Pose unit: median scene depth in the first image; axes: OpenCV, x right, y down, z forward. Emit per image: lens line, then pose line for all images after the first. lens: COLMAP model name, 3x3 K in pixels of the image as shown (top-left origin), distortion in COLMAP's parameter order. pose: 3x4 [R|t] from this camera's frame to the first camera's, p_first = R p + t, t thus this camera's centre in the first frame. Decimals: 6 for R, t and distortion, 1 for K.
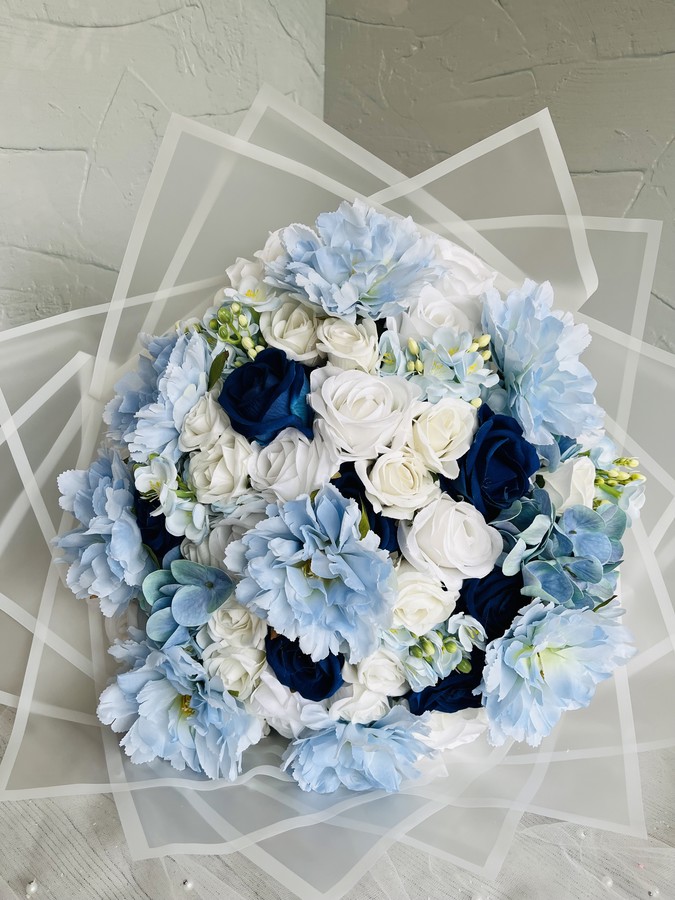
lens RADIAL K [[696.4, 0, 335.8], [0, 696.4, 446.2], [0, 0, 1]] dist [0.067453, -0.114476]
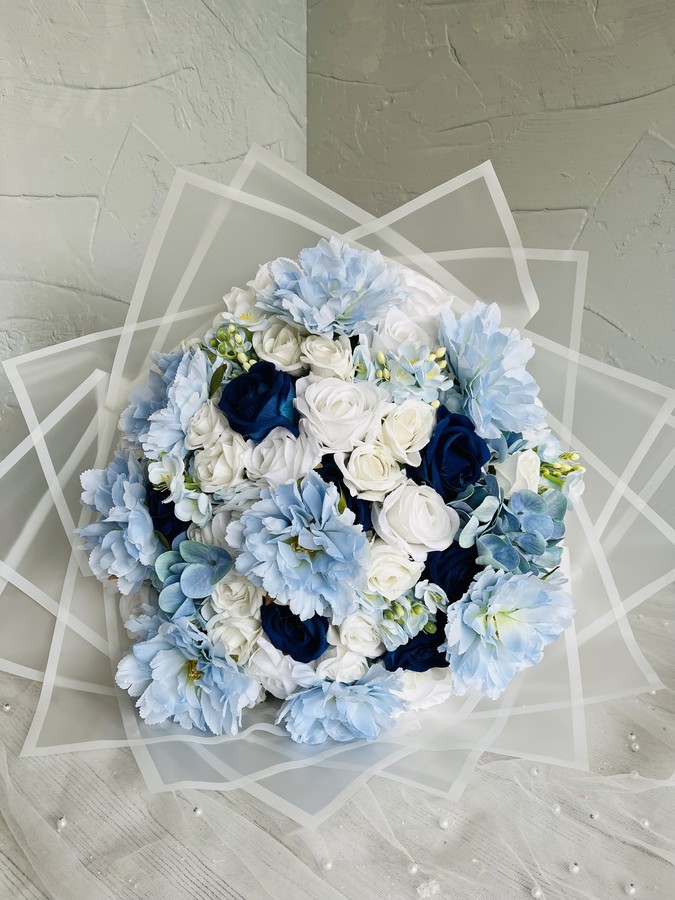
lens RADIAL K [[690.3, 0, 337.5], [0, 690.3, 450.0], [0, 0, 1]] dist [0.071370, -0.110727]
pose [[0.999741, -0.017304, 0.014802, 0.014409], [0.017863, 0.999099, -0.038510, 0.055406], [-0.014123, 0.038764, 0.999149, -0.164946]]
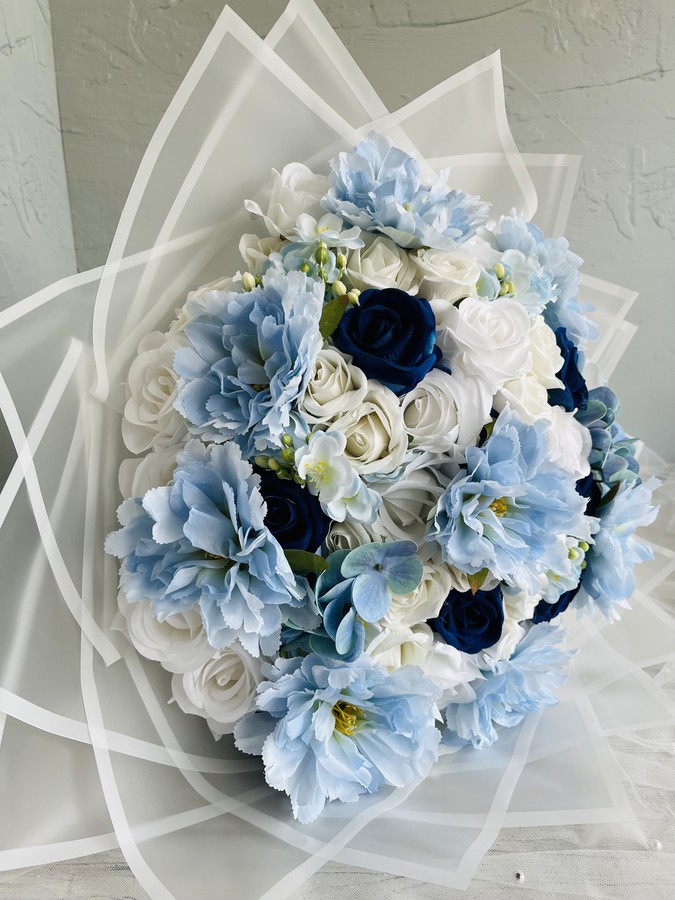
lens RADIAL K [[696.4, 0, 335.8], [0, 696.4, 446.2], [0, 0, 1]] dist [0.067453, -0.114476]
pose [[0.795090, -0.221920, 0.564432, -0.645843], [0.225717, 0.972073, 0.064236, -0.013674], [-0.562924, 0.076329, 0.822976, 0.298010]]
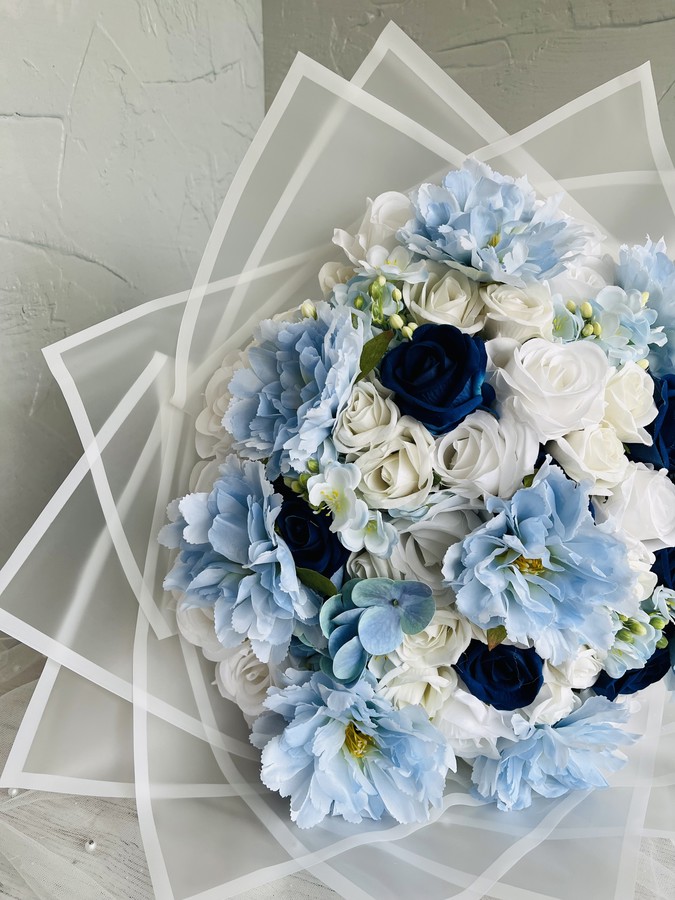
lens RADIAL K [[696.4, 0, 335.8], [0, 696.4, 446.2], [0, 0, 1]] dist [0.067453, -0.114476]
pose [[0.961333, -0.117849, 0.248900, -0.423633], [0.117516, 0.992938, 0.016251, -0.015383], [-0.249057, 0.013627, 0.968393, 0.172252]]
